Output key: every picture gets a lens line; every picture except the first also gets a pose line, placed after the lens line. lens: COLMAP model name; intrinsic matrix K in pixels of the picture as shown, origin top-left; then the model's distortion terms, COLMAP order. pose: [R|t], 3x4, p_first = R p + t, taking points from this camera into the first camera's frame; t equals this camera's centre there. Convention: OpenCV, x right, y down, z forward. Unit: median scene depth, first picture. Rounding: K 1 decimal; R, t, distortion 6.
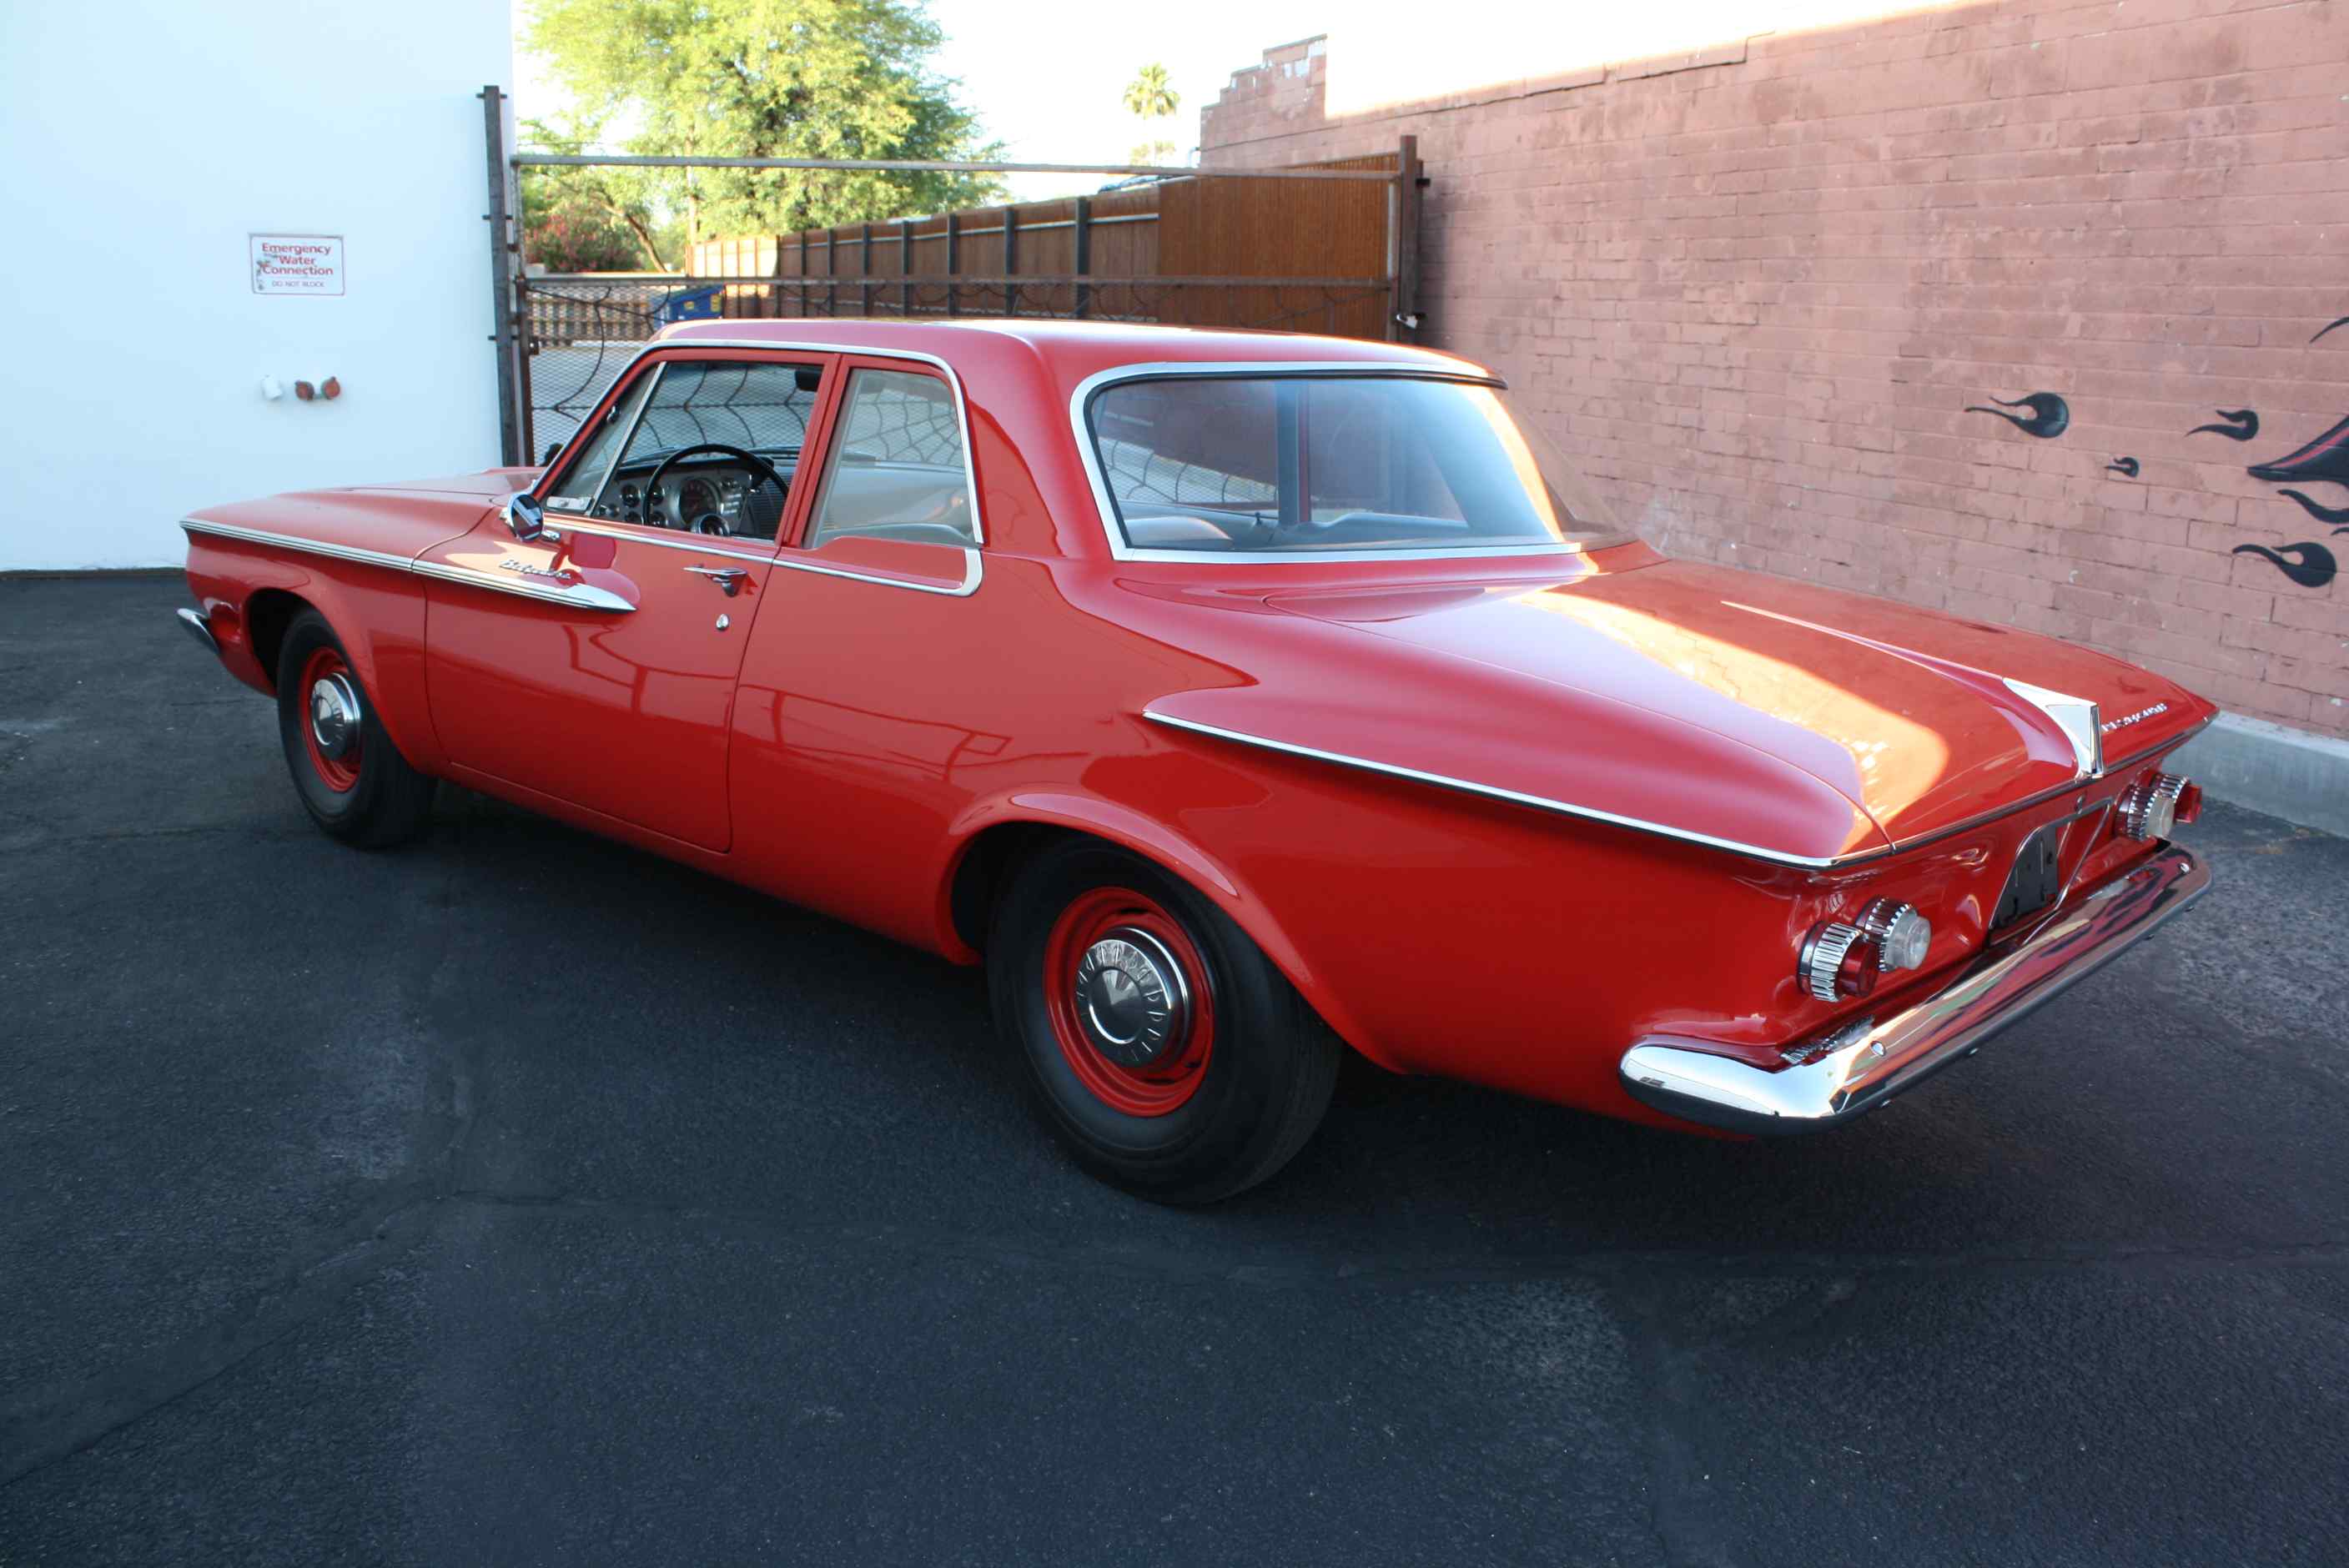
lens RADIAL K [[1989.7, 0, 1182.3], [0, 1989.7, 776.8], [0, 0, 1]] dist [-0.164264, 0.151884]
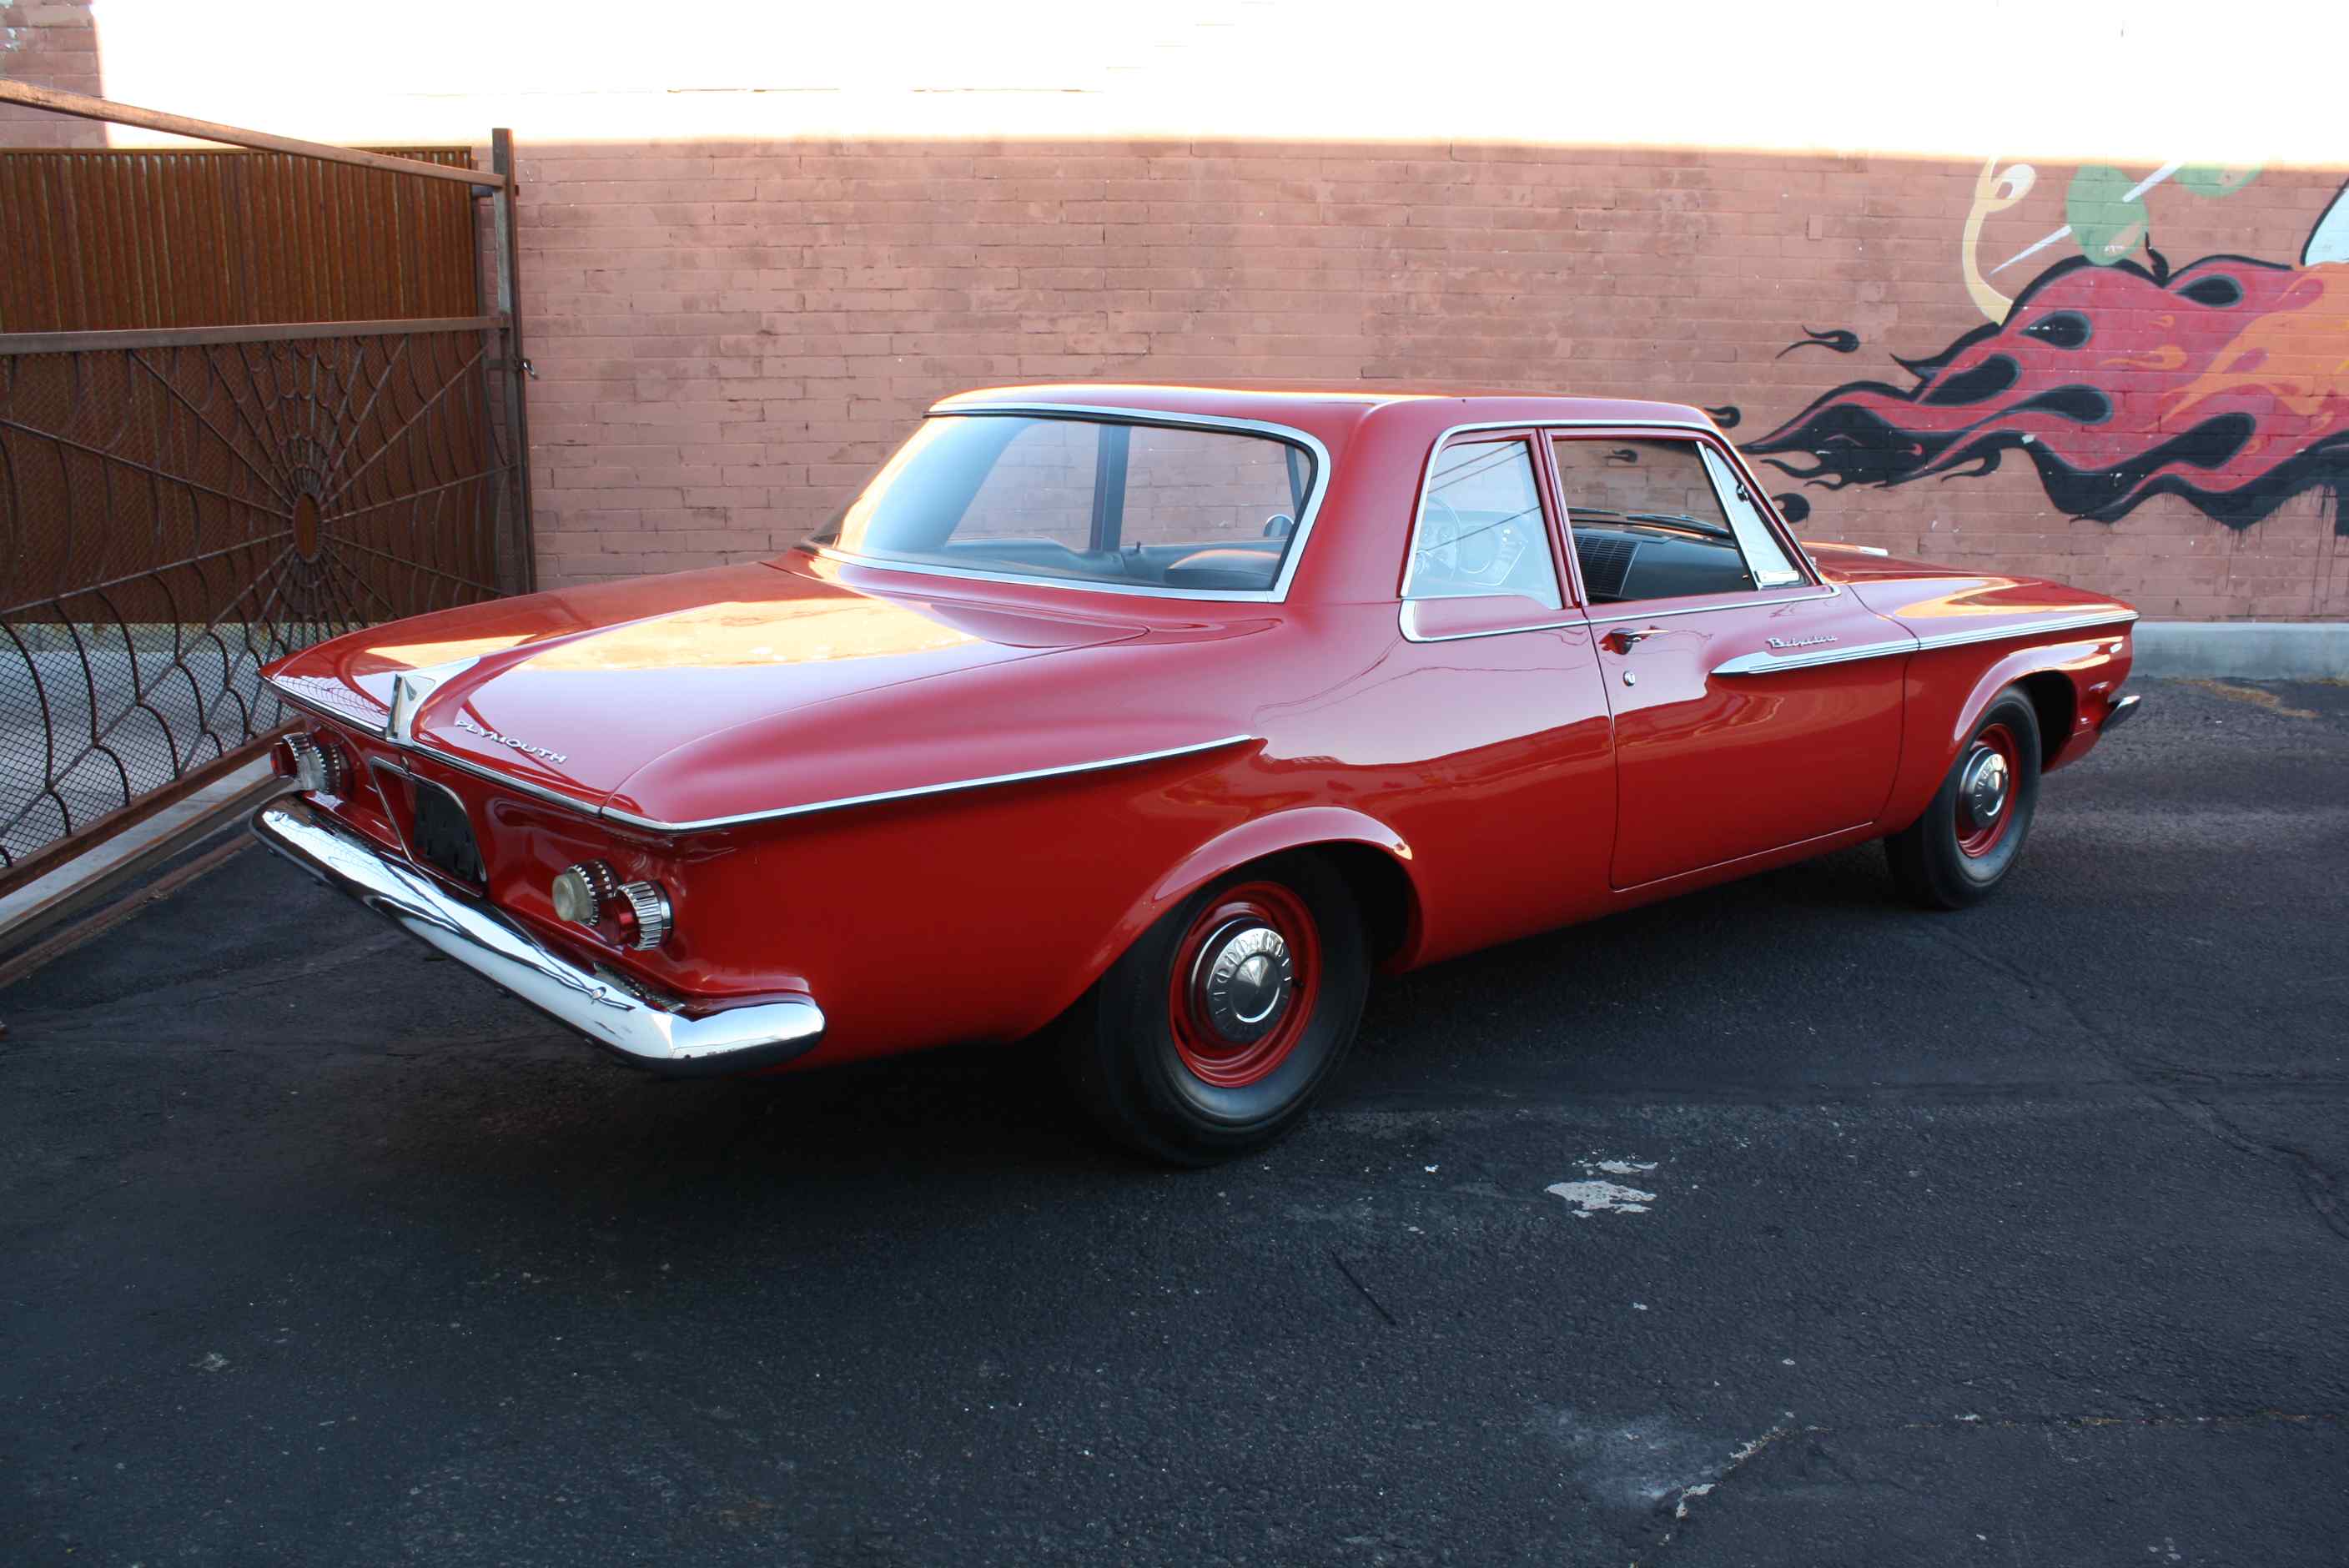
lens RADIAL K [[2018.2, 0, 1189.0], [0, 2018.2, 779.9], [0, 0, 1]] dist [-0.166687, 0.154942]
pose [[0.301711, -0.227037, 0.925972, -0.729293], [0.222852, 0.961121, 0.163043, -0.188823], [-0.926988, 0.157163, 0.340576, 0.677611]]
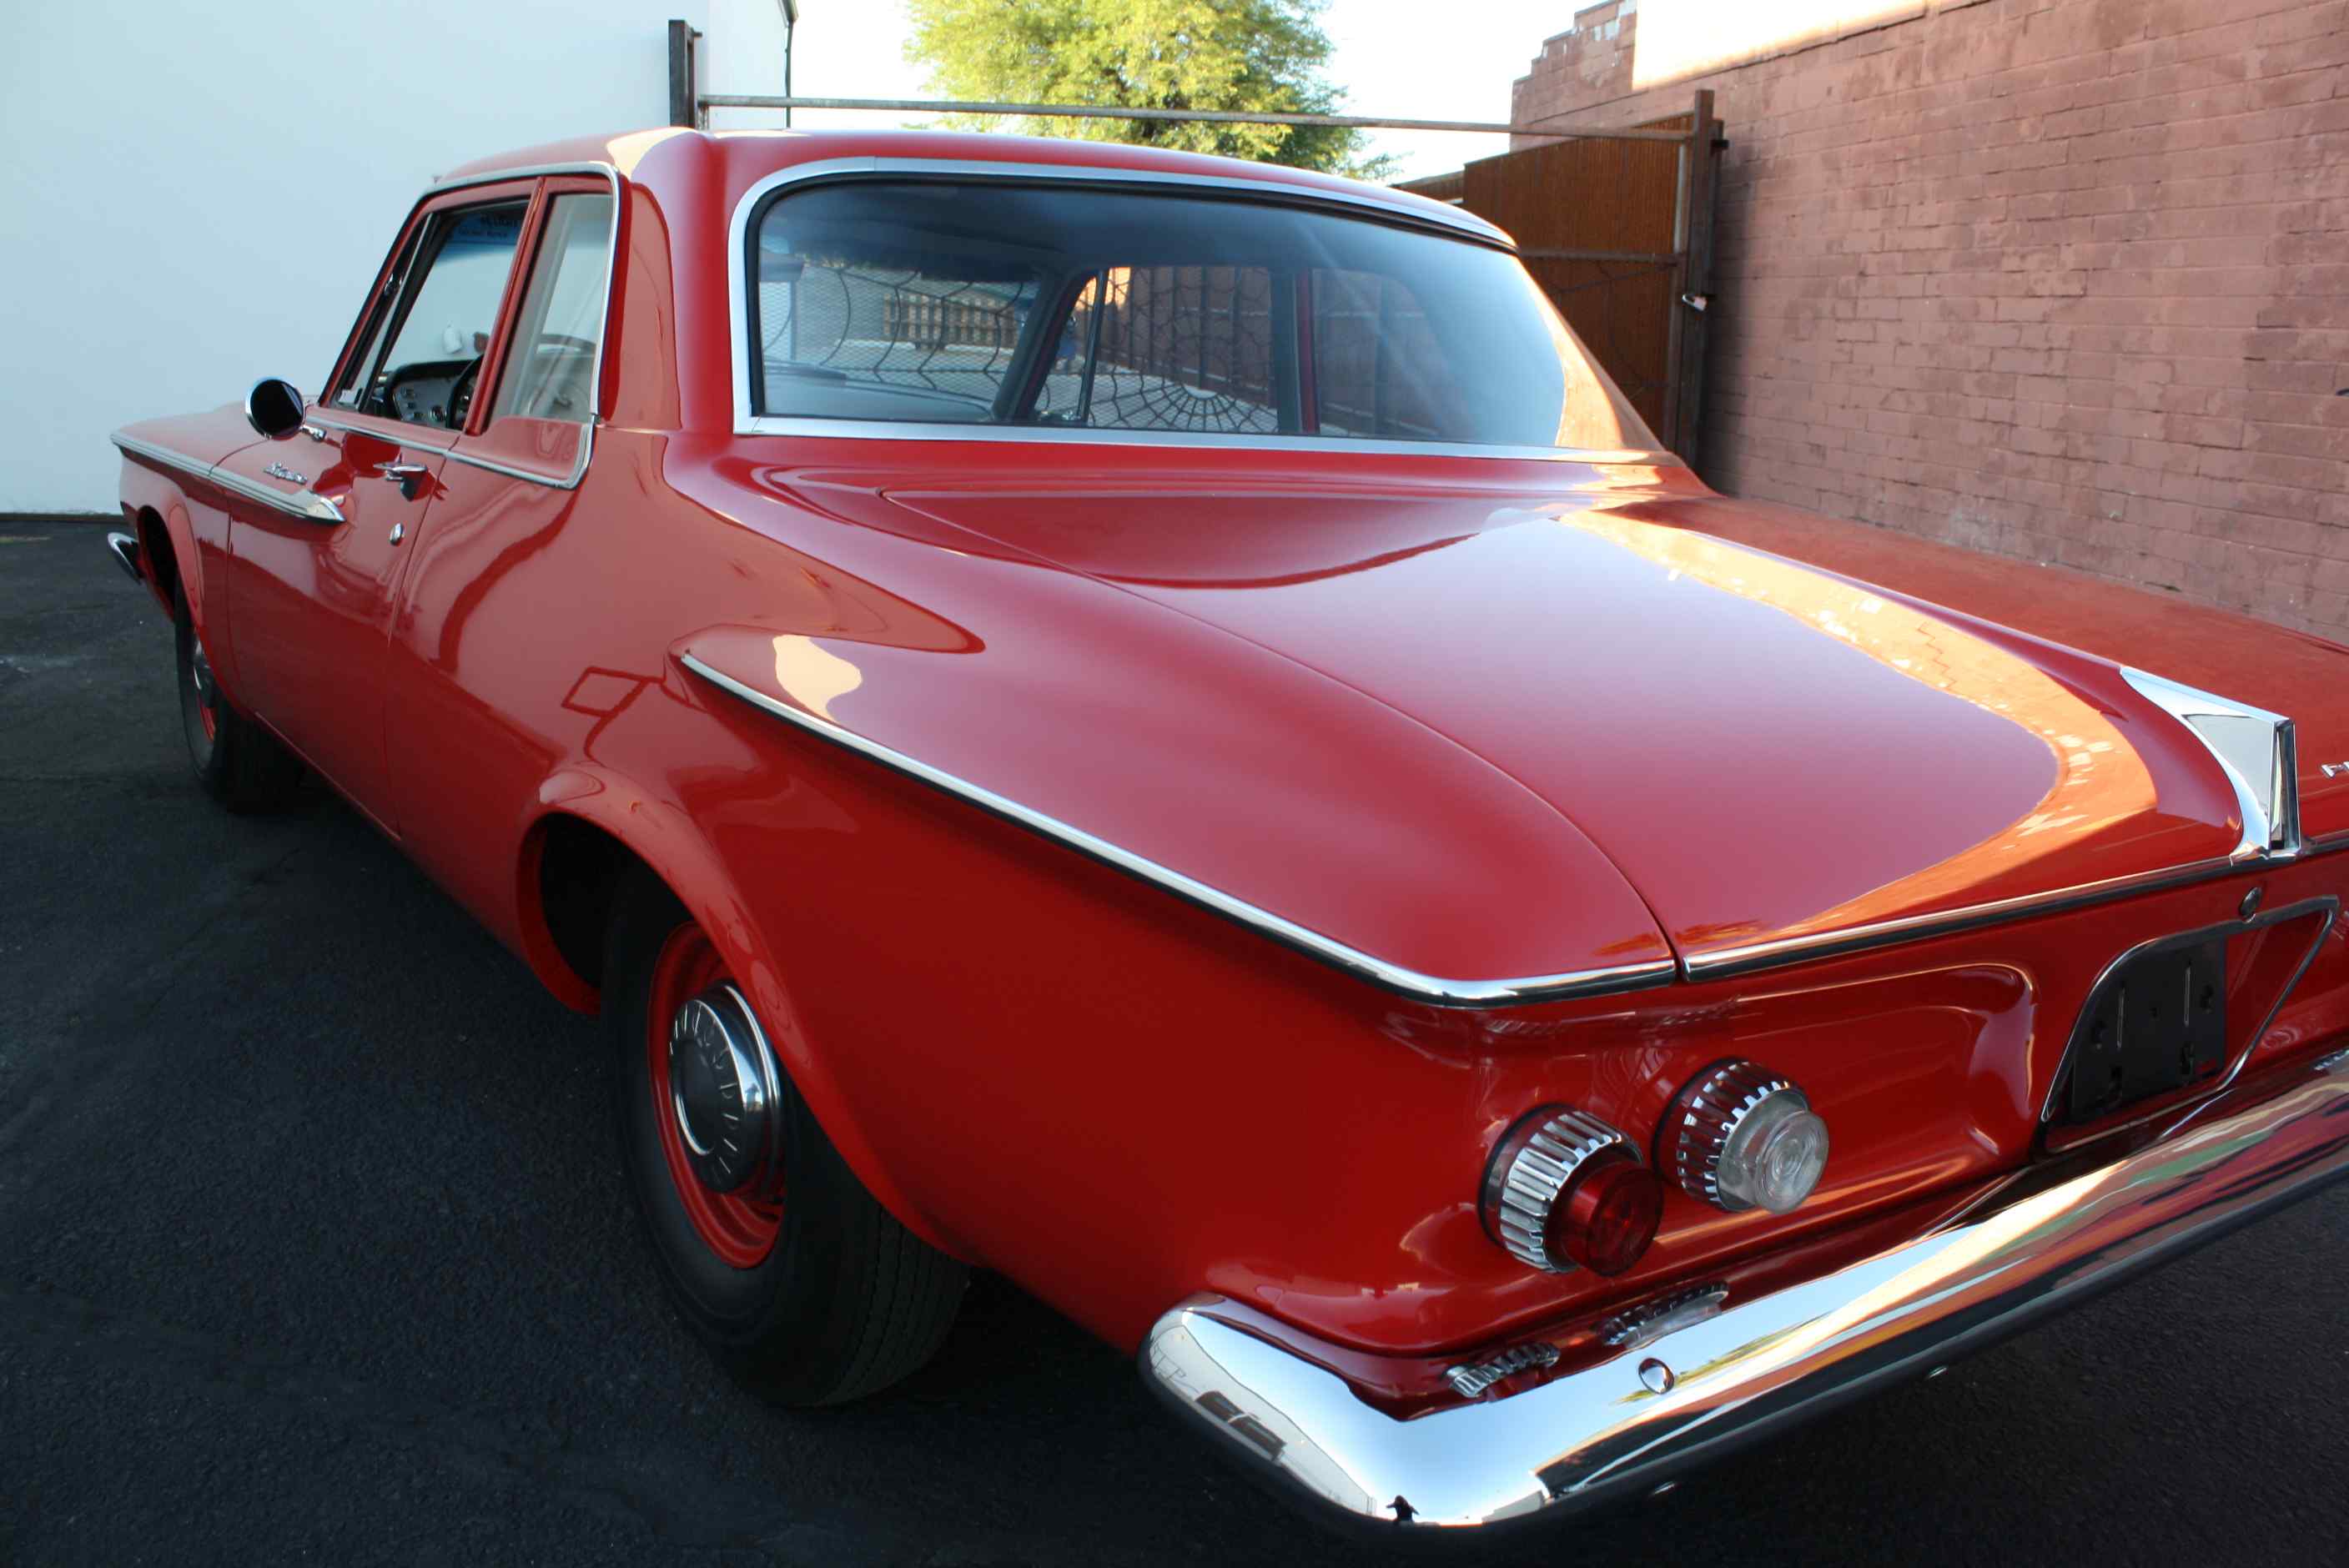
lens RADIAL K [[1980.7, 0, 1181.0], [0, 1980.7, 783.2], [0, 0, 1]] dist [-0.164642, 0.148236]
pose [[0.978837, 0.061927, -0.195047, 0.094192], [-0.063945, 0.997945, -0.004057, 0.000634], [0.194395, 0.016444, 0.980786, 0.143373]]
